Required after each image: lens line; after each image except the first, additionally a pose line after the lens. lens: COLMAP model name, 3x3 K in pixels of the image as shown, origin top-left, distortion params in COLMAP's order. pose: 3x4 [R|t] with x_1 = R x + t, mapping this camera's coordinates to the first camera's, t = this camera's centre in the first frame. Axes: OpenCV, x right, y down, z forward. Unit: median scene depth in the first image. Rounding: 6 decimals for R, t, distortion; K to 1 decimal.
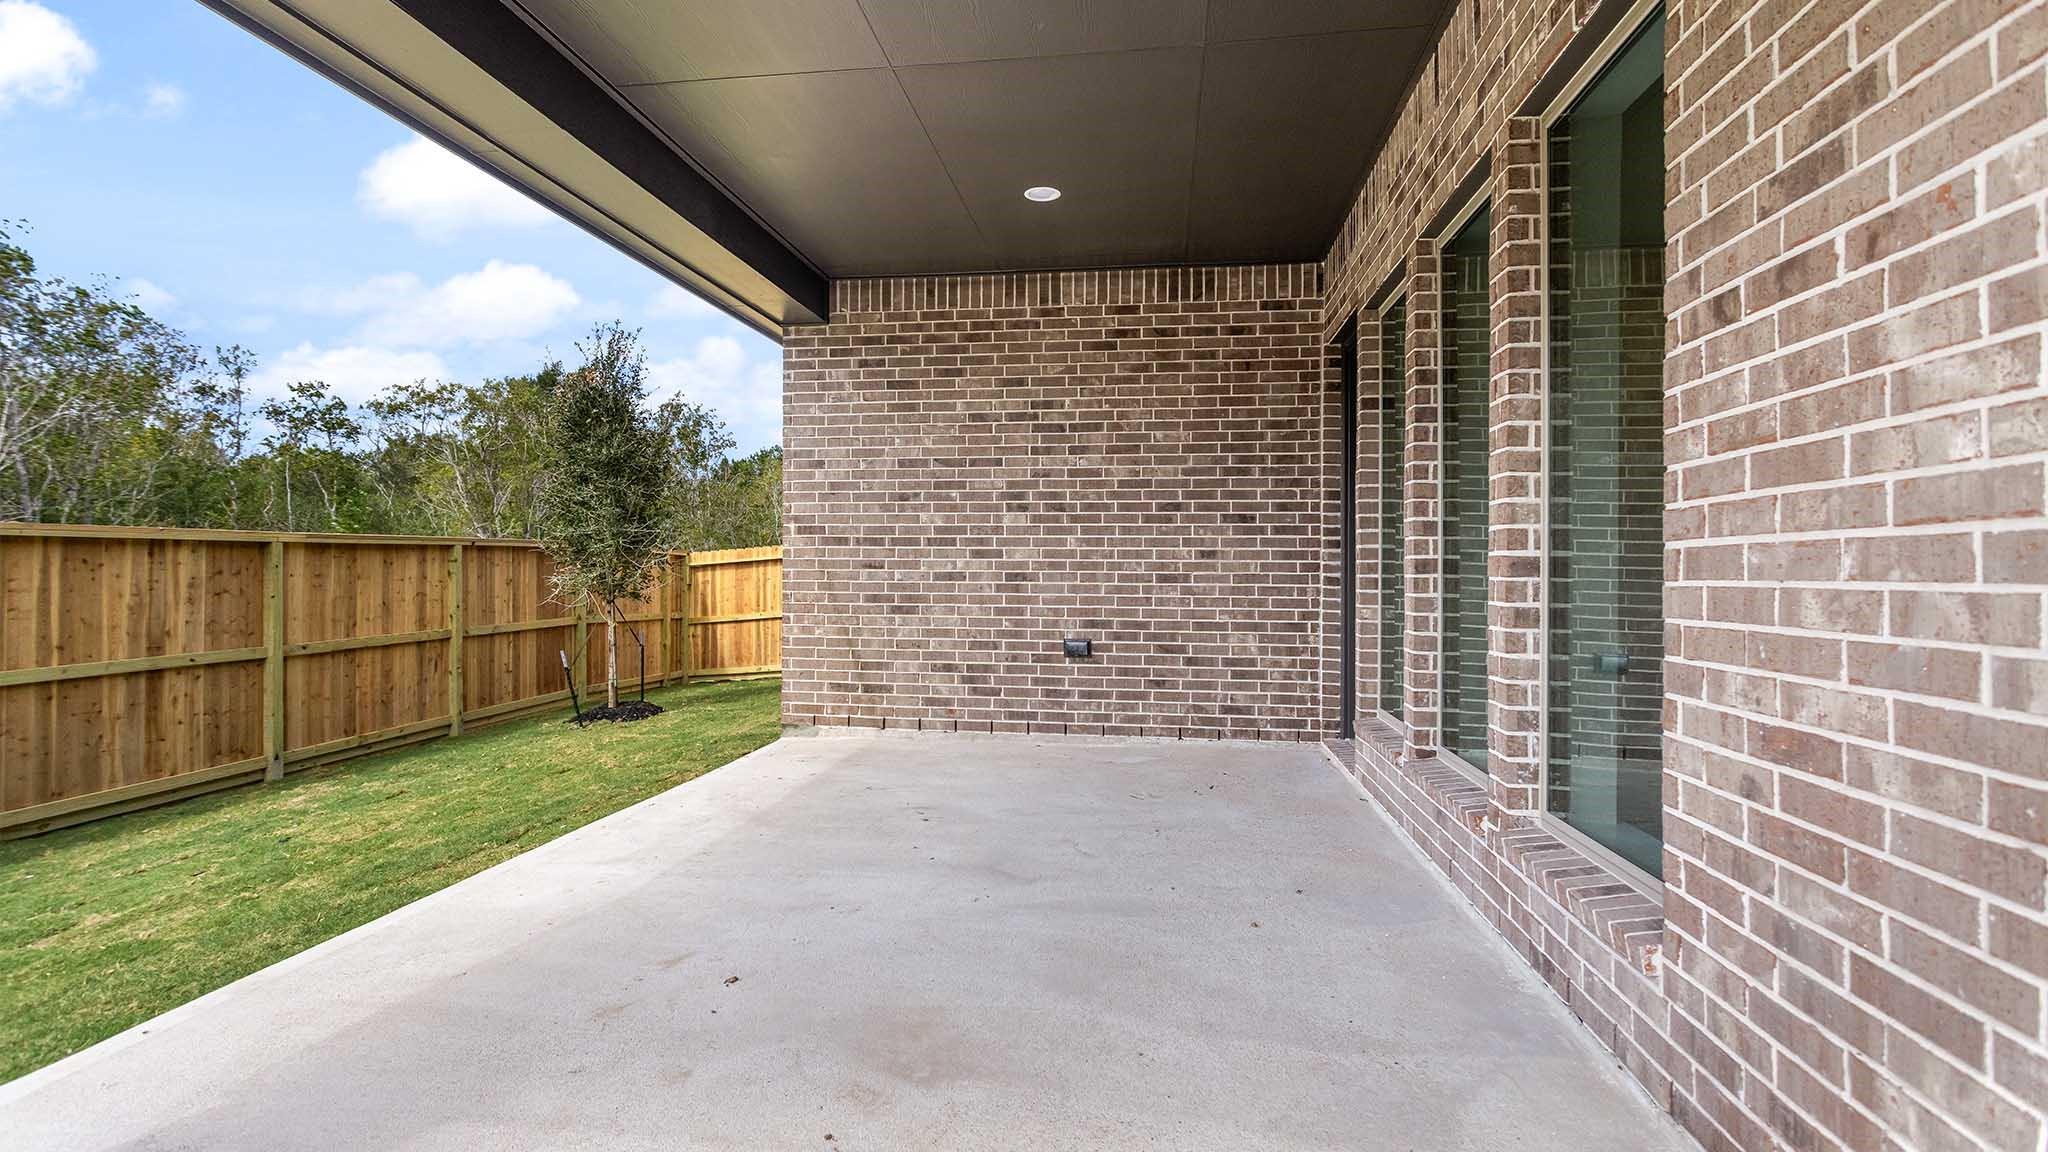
lens RADIAL K [[953.0, 0, 1024.6], [0, 953.0, 573.9], [0, 0, 1]] dist [-0.004391, -0.000134]
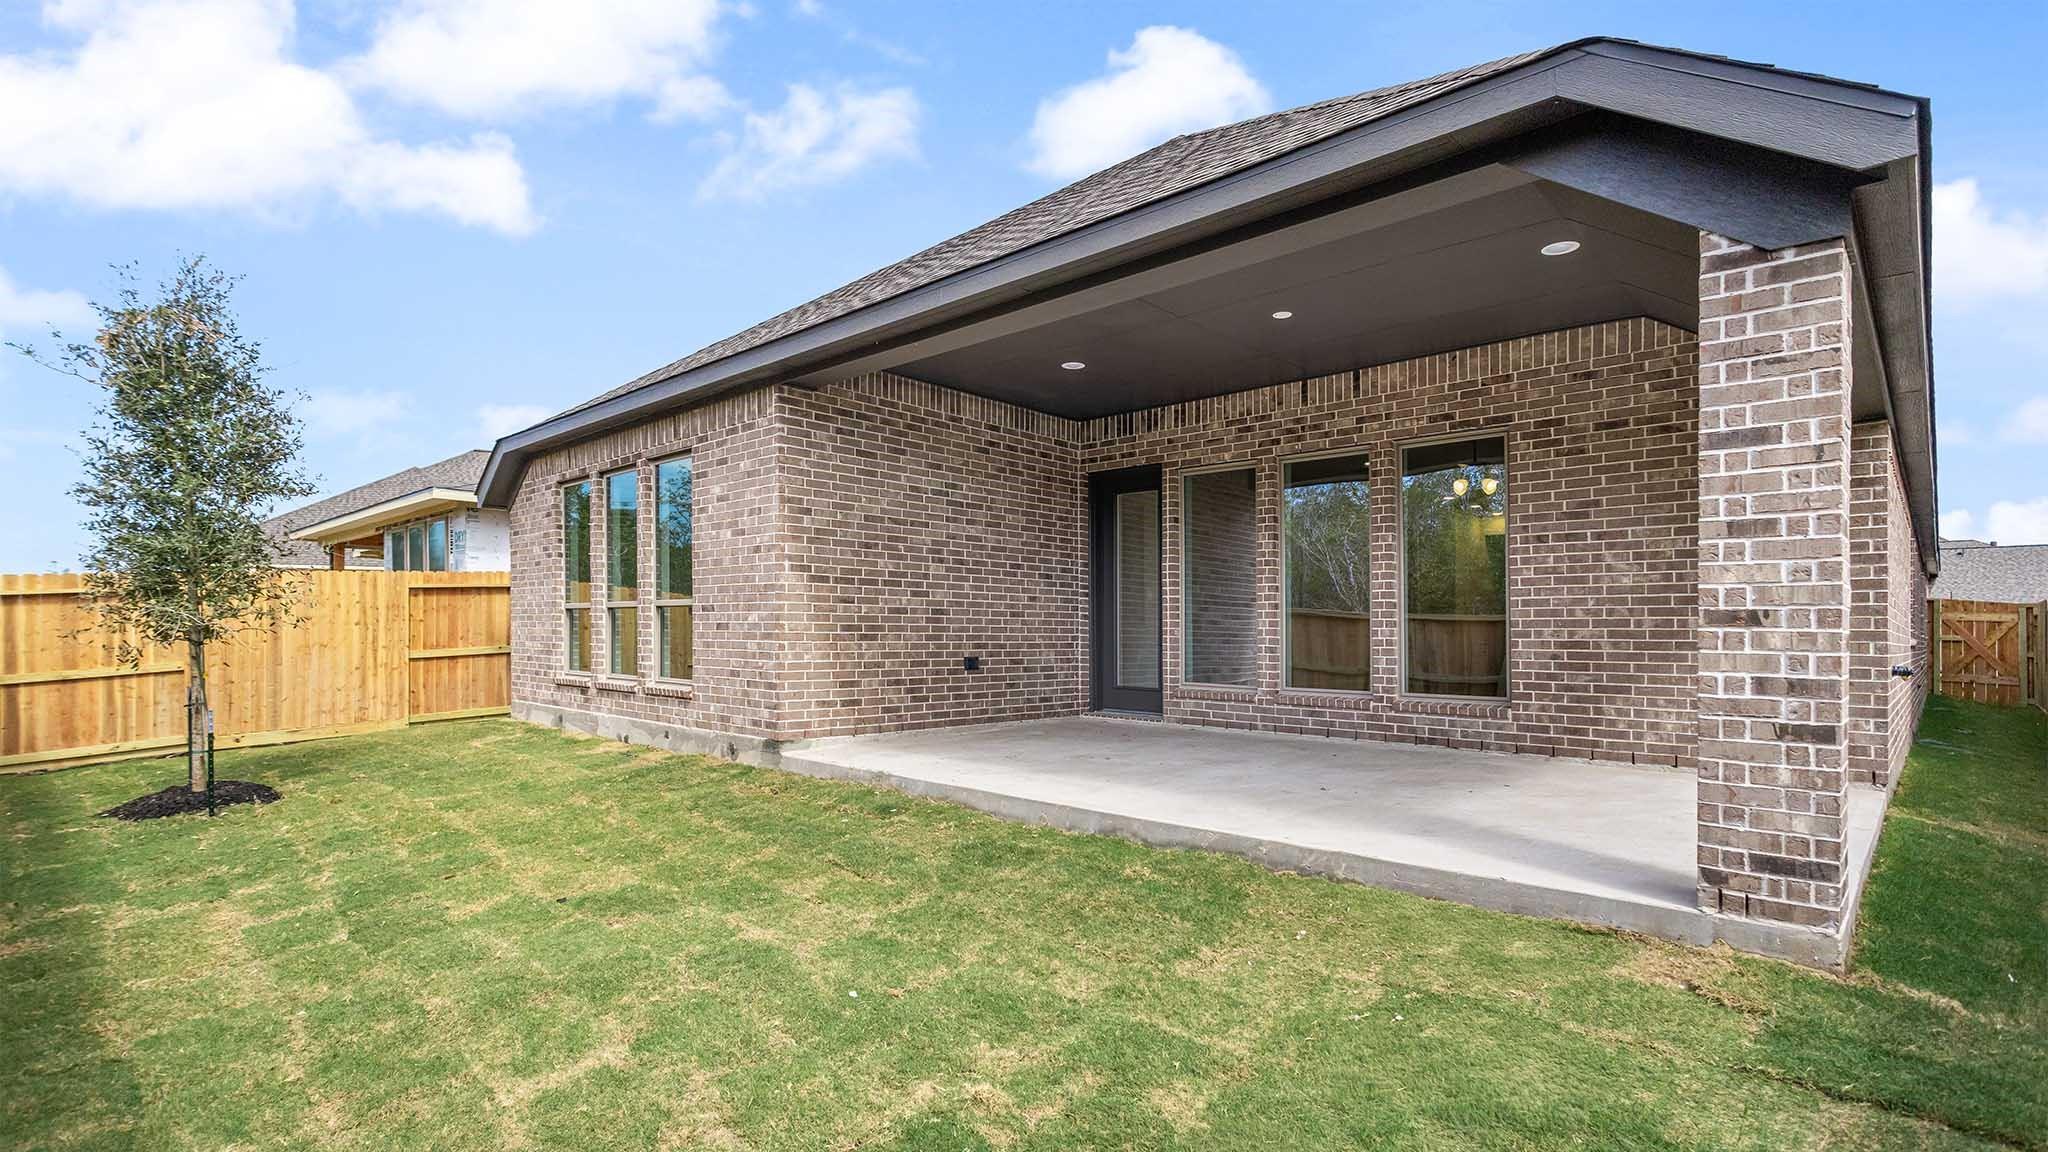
lens RADIAL K [[953.0, 0, 1018.7], [0, 953.0, 624.9], [0, 0, 1]] dist [-0.004391, -0.000134]
pose [[0.579533, 0.005059, 0.814933, -1.034758], [-0.001069, 0.999985, -0.005448, 0.028765], [-0.814948, 0.002286, 0.579529, 0.130408]]
